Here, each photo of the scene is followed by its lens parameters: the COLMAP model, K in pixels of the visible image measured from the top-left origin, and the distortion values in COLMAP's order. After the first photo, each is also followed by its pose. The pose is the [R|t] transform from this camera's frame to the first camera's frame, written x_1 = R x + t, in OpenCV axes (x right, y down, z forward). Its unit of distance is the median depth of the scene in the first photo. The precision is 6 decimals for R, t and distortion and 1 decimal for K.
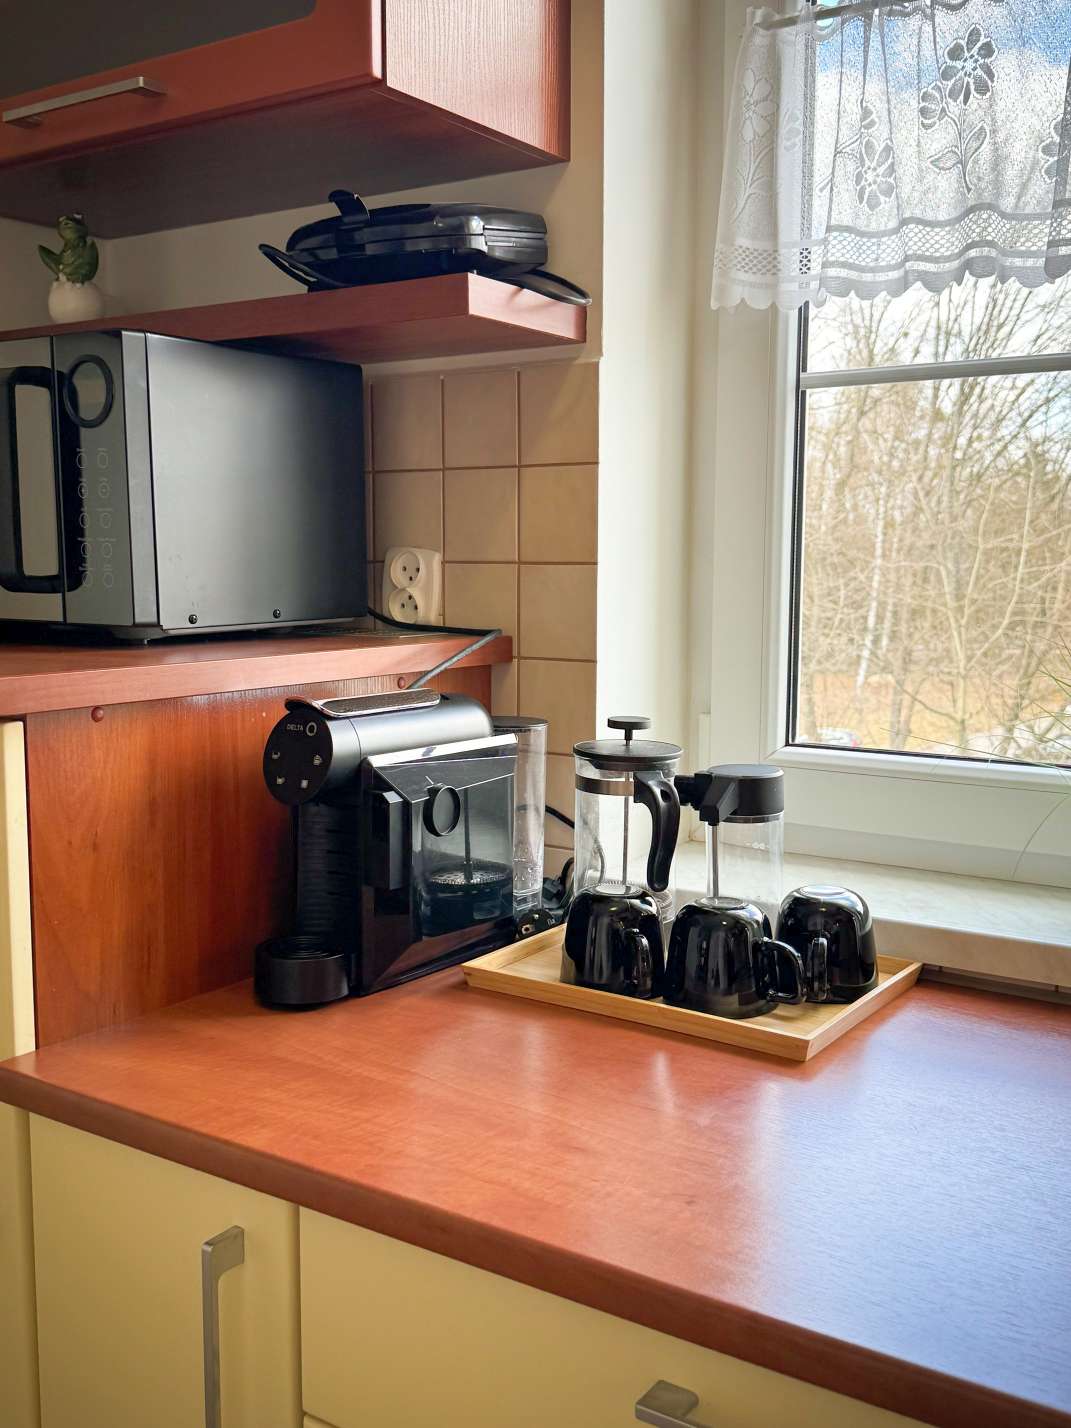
lens RADIAL K [[1460.2, 0, 535.5], [0, 1460.2, 714.0], [0, 0, 1]] dist [0.185930, -0.329487]
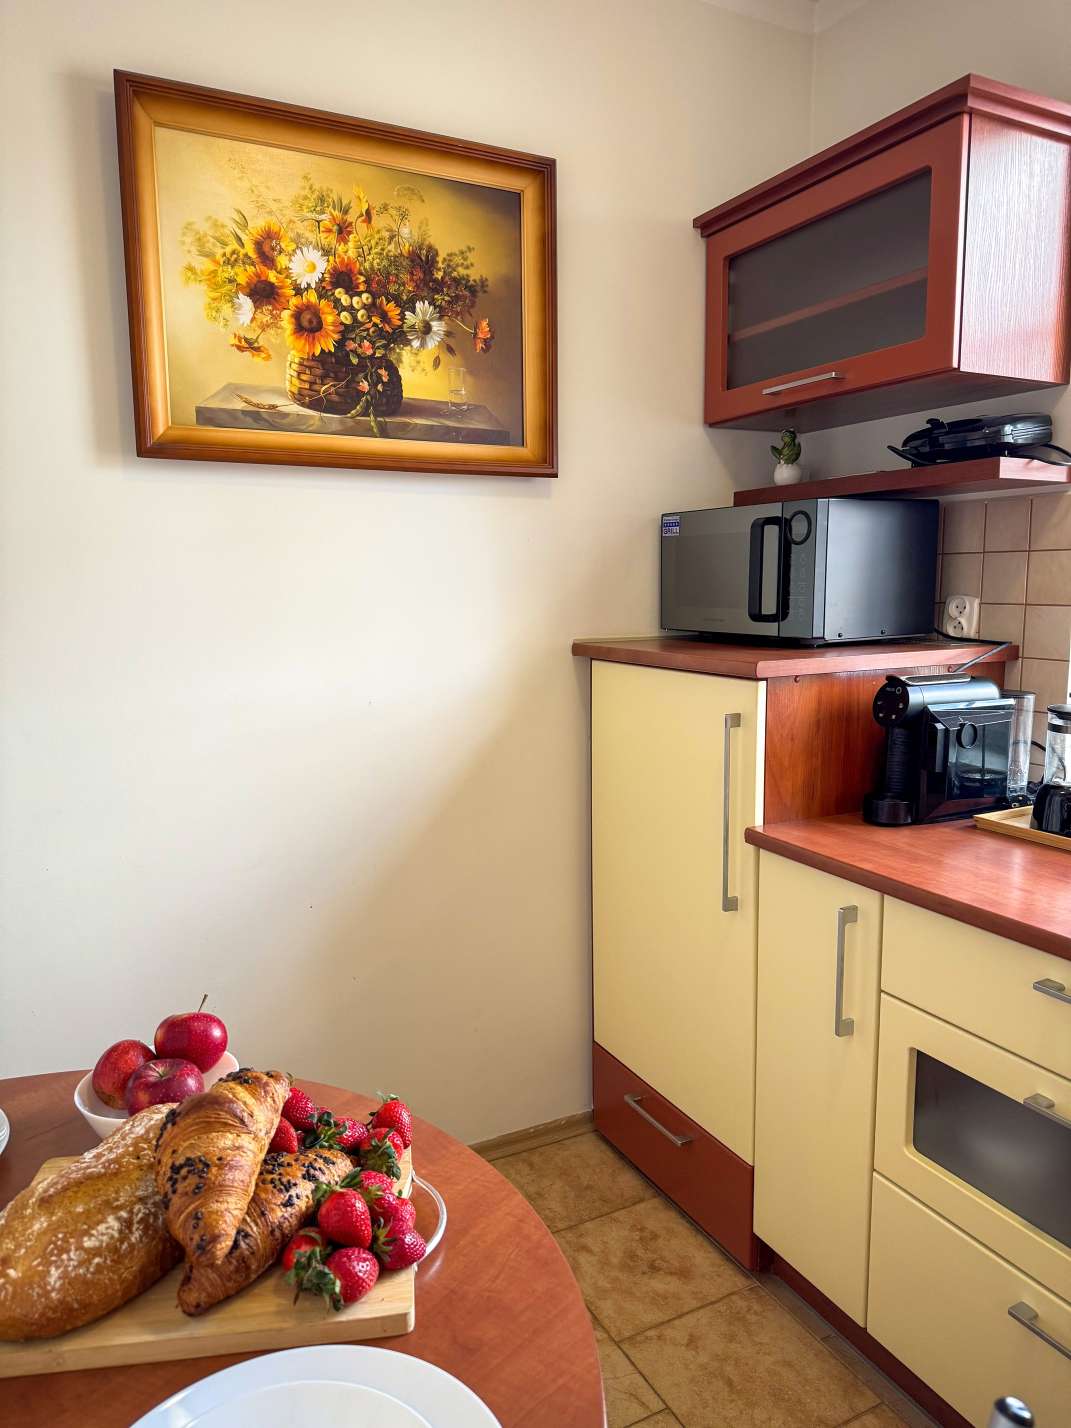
lens RADIAL K [[1028.2, 0, 535.5], [0, 1028.2, 714.0], [0, 0, 1]] dist [0.059129, -0.047746]
pose [[0.883591, 0.054279, -0.465102, 0.065491], [-0.043511, 0.998479, 0.033865, 0.014506], [0.466233, -0.009685, 0.884609, -0.460799]]
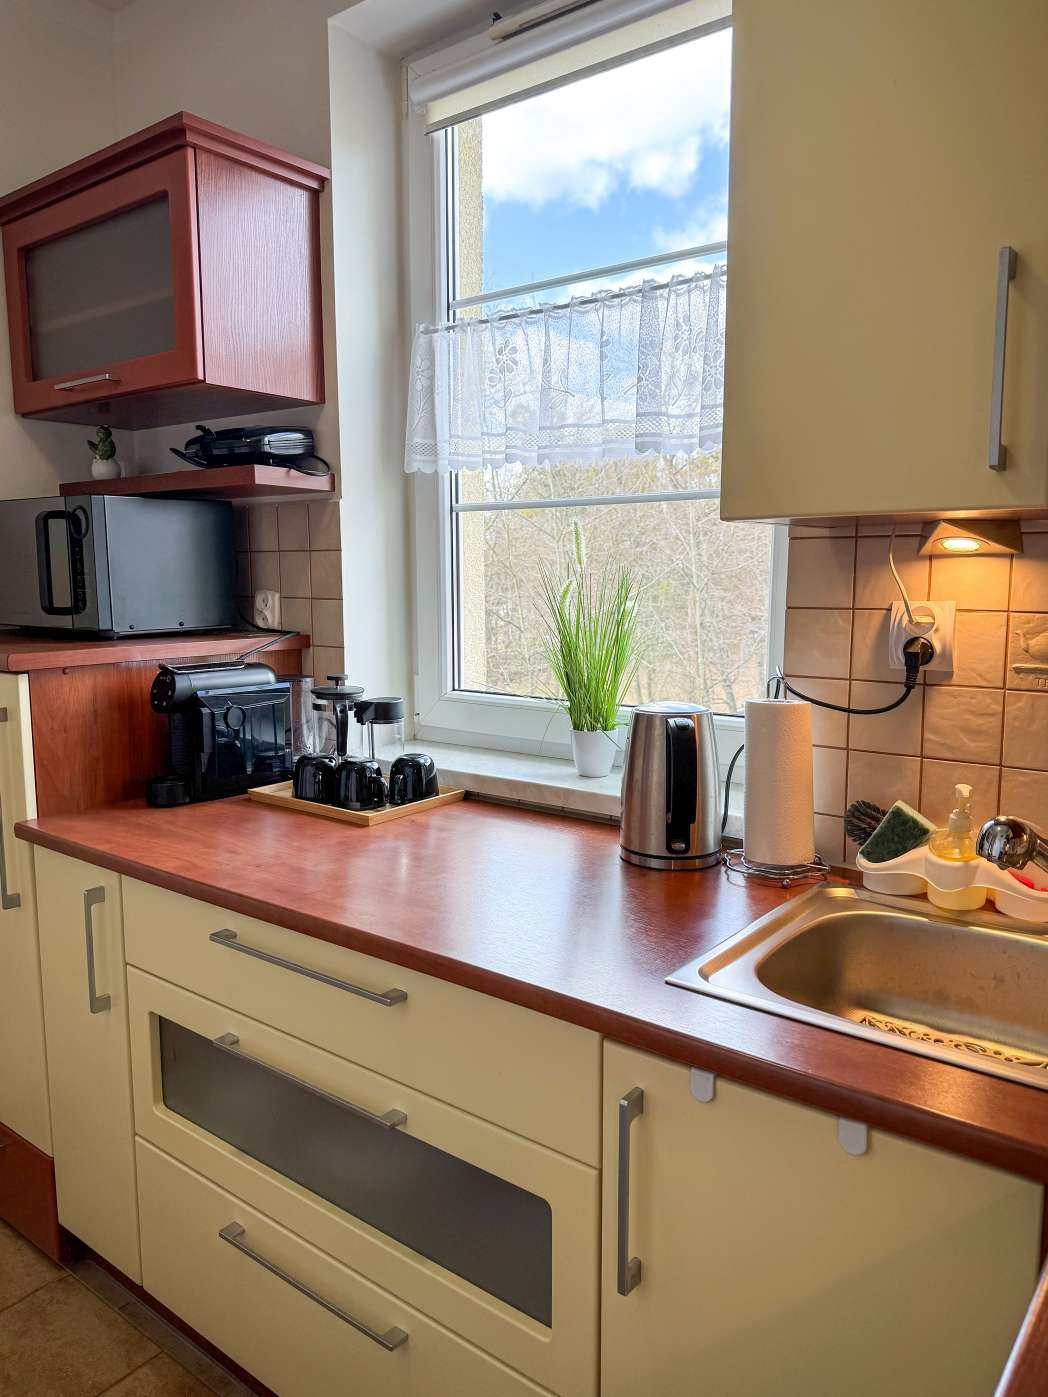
lens RADIAL K [[1005.9, 0, 524.0], [0, 1005.9, 698.5], [0, 0, 1]] dist [0.059129, -0.047746]
pose [[0.998302, 0.005168, -0.058025, 0.416026], [-0.004186, 0.999846, 0.017021, 0.010872], [0.058104, -0.016749, 0.998170, -0.422254]]
